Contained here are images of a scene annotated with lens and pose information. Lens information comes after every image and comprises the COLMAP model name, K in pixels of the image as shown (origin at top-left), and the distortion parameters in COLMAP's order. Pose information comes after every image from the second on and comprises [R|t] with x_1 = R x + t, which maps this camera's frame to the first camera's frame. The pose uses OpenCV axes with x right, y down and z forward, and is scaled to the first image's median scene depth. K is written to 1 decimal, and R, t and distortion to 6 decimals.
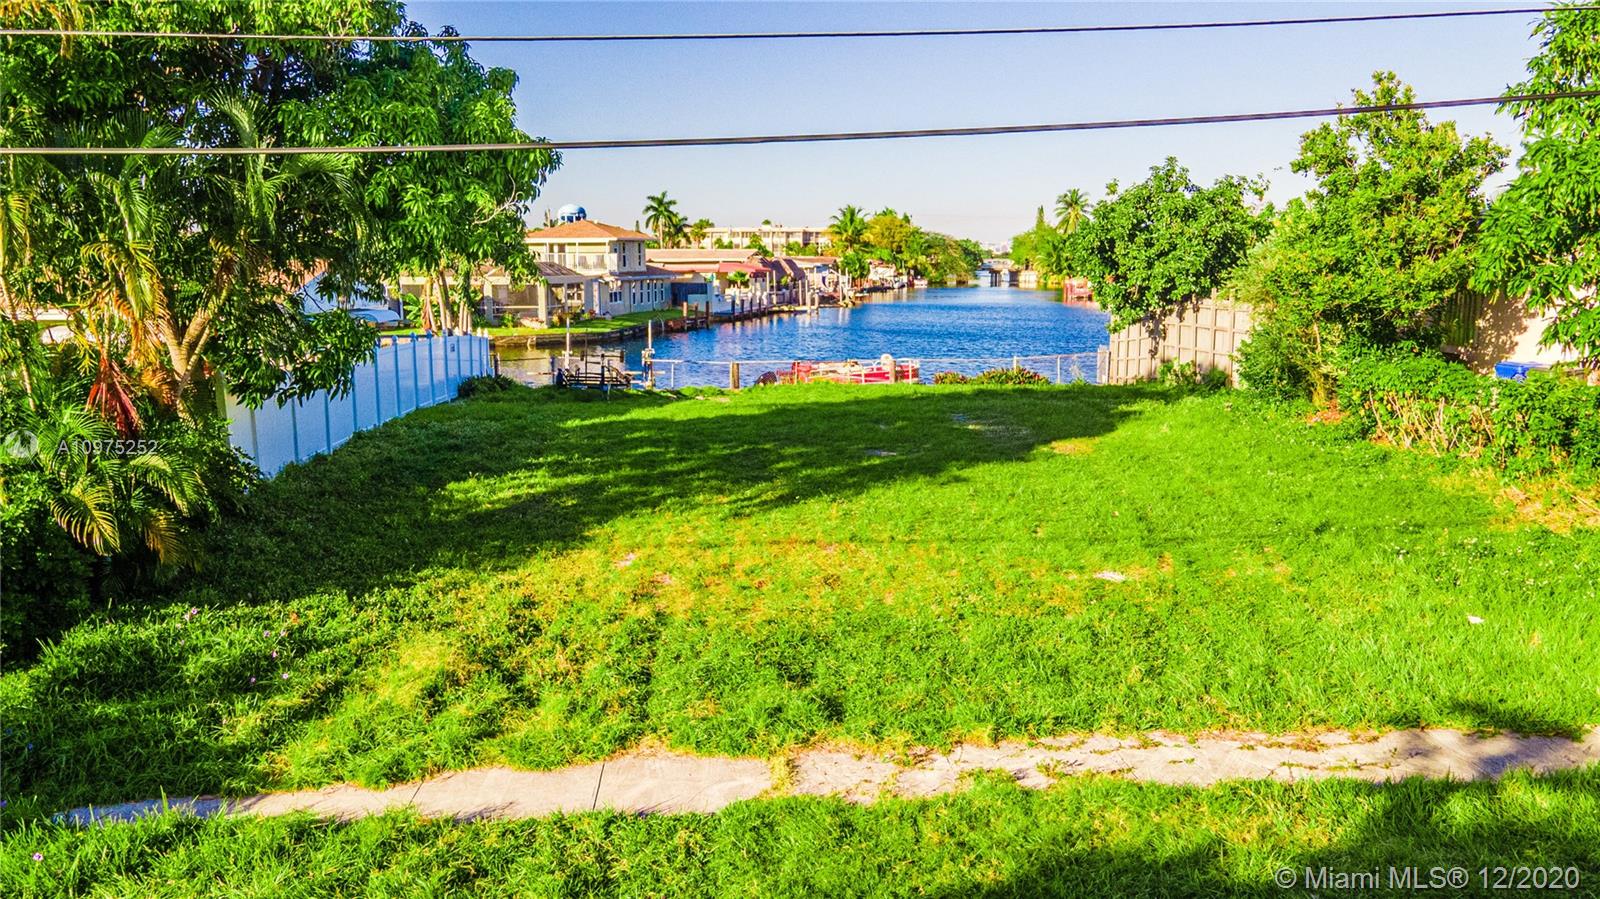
lens RADIAL K [[1171.7, 0, 800.0], [0, 1171.7, 449.5], [0, 0, 1]] dist [0.028820, 0.003483]
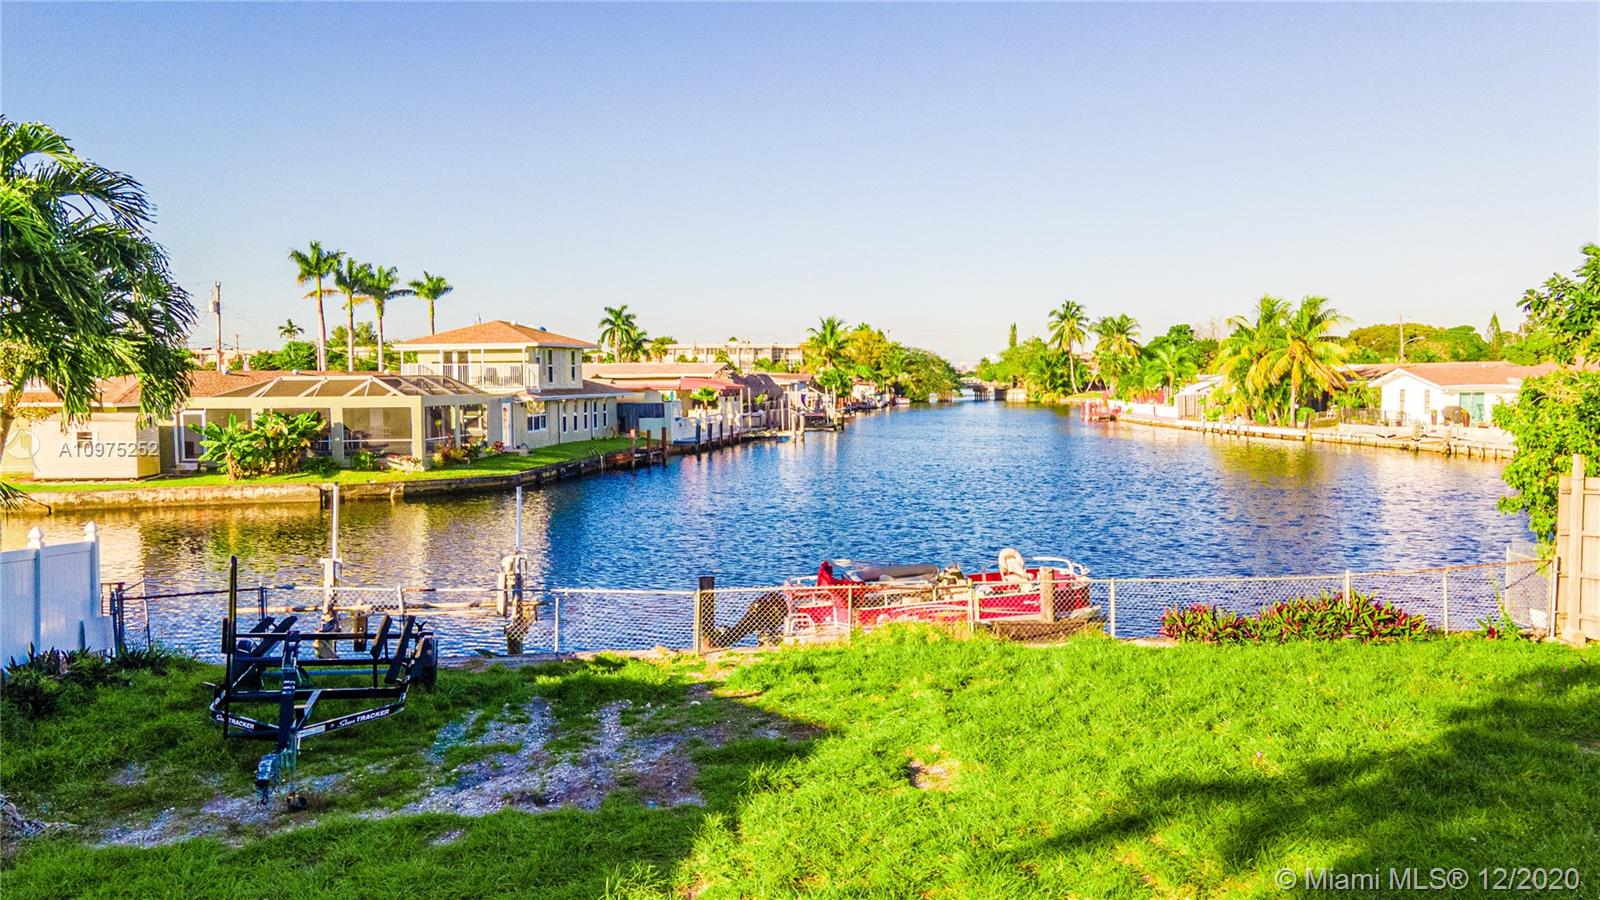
lens RADIAL K [[1171.7, 0, 800.0], [0, 1171.7, 450.0], [0, 0, 1]] dist [0.028820, 0.003483]
pose [[0.999507, -0.005329, 0.030928, -0.015883], [0.008392, 0.994976, -0.099765, -0.038122], [-0.030241, 0.099975, 0.994530, 0.263694]]
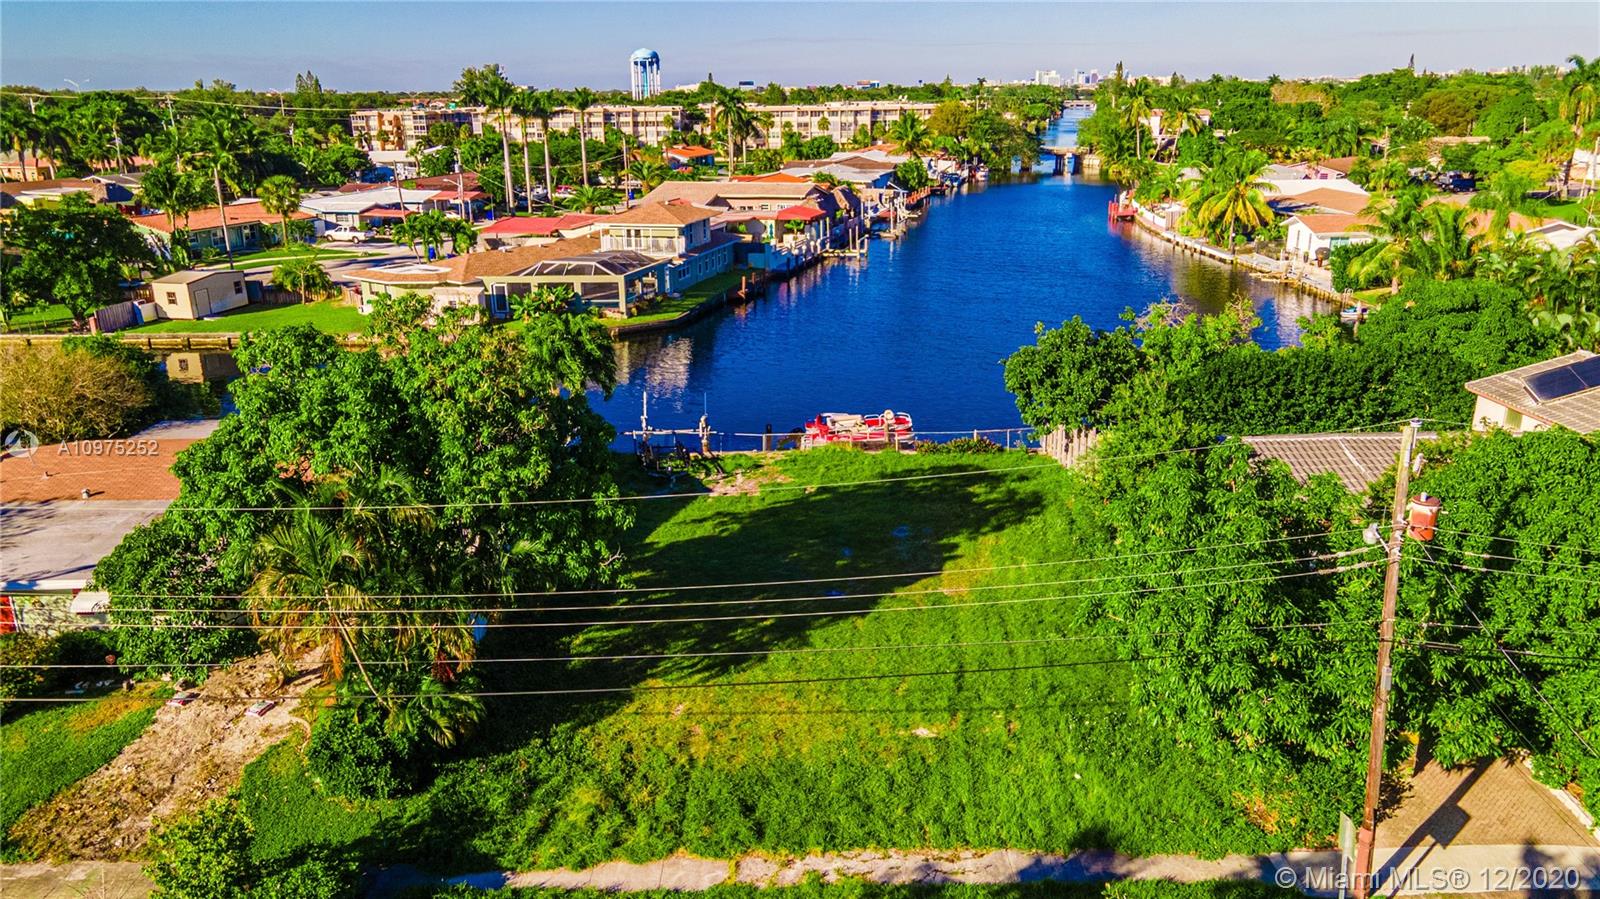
lens RADIAL K [[1171.7, 0, 800.0], [0, 1171.7, 449.5], [0, 0, 1]] dist [0.028820, 0.003483]
pose [[0.997869, 0.009616, -0.064539, 0.032728], [-0.000789, 0.990788, 0.135423, -0.111307], [0.065247, -0.135083, 0.988684, -0.158480]]
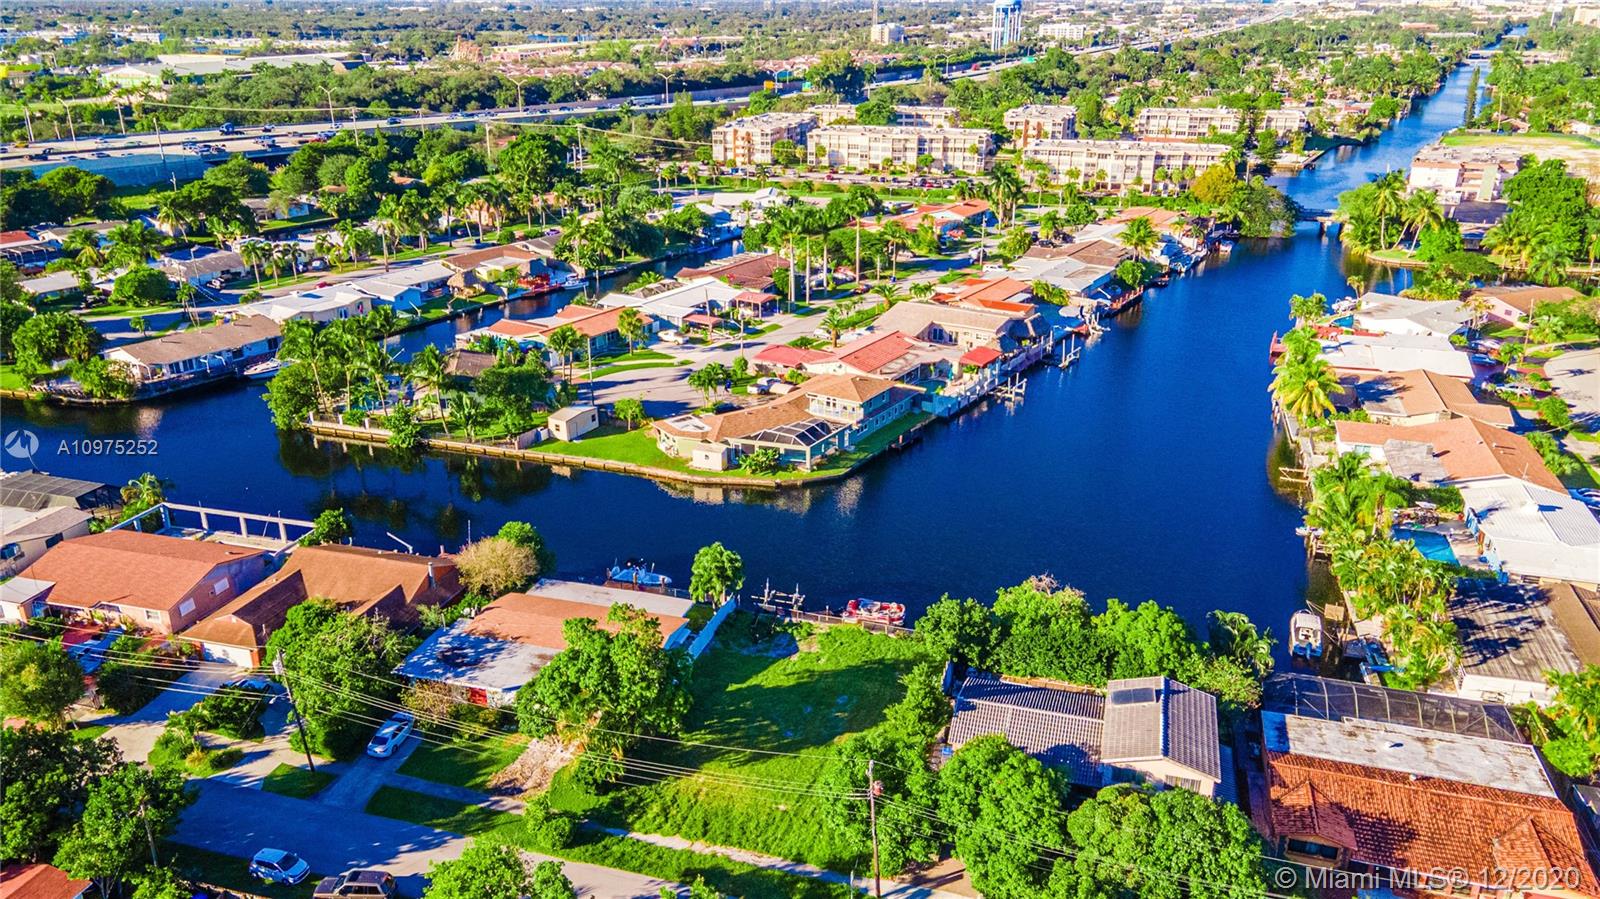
lens RADIAL K [[1171.7, 0, 800.0], [0, 1171.7, 449.5], [0, 0, 1]] dist [0.028820, 0.003483]
pose [[0.932511, 0.130078, -0.336901, 0.338509], [-0.057936, 0.974680, 0.215966, -0.460103], [0.356463, -0.181873, 0.916437, -0.620952]]
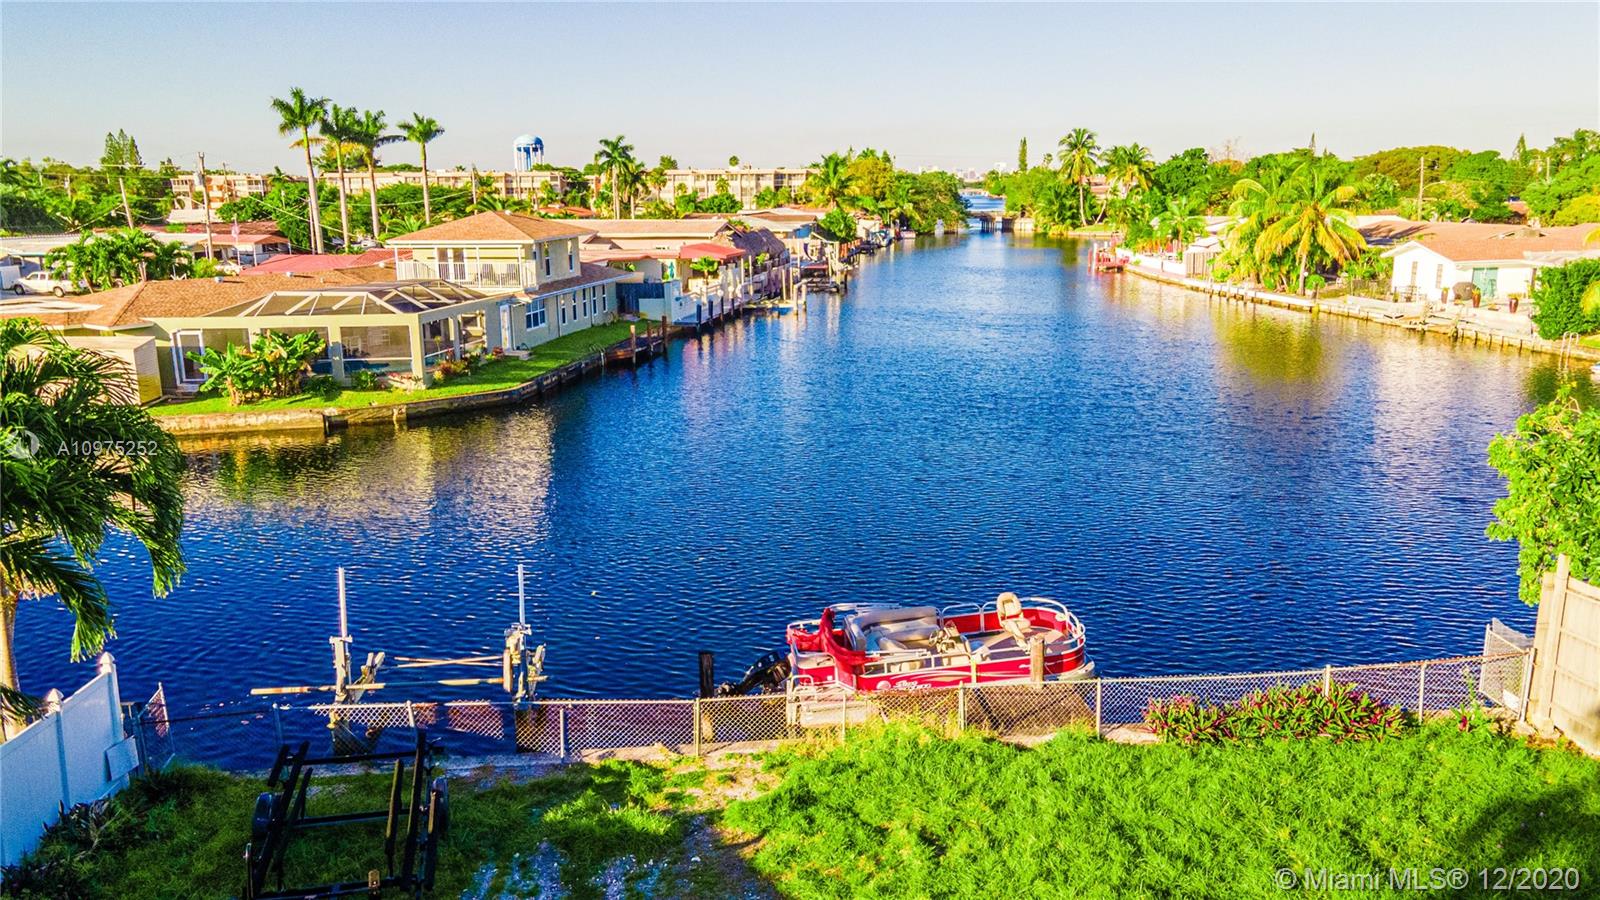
lens RADIAL K [[1171.7, 0, 800.0], [0, 1171.7, 450.0], [0, 0, 1]] dist [0.028820, 0.003483]
pose [[0.999575, -0.013143, 0.026018, -0.013944], [0.011550, 0.998104, 0.060451, -0.089530], [-0.026763, -0.060124, 0.997832, 0.261092]]
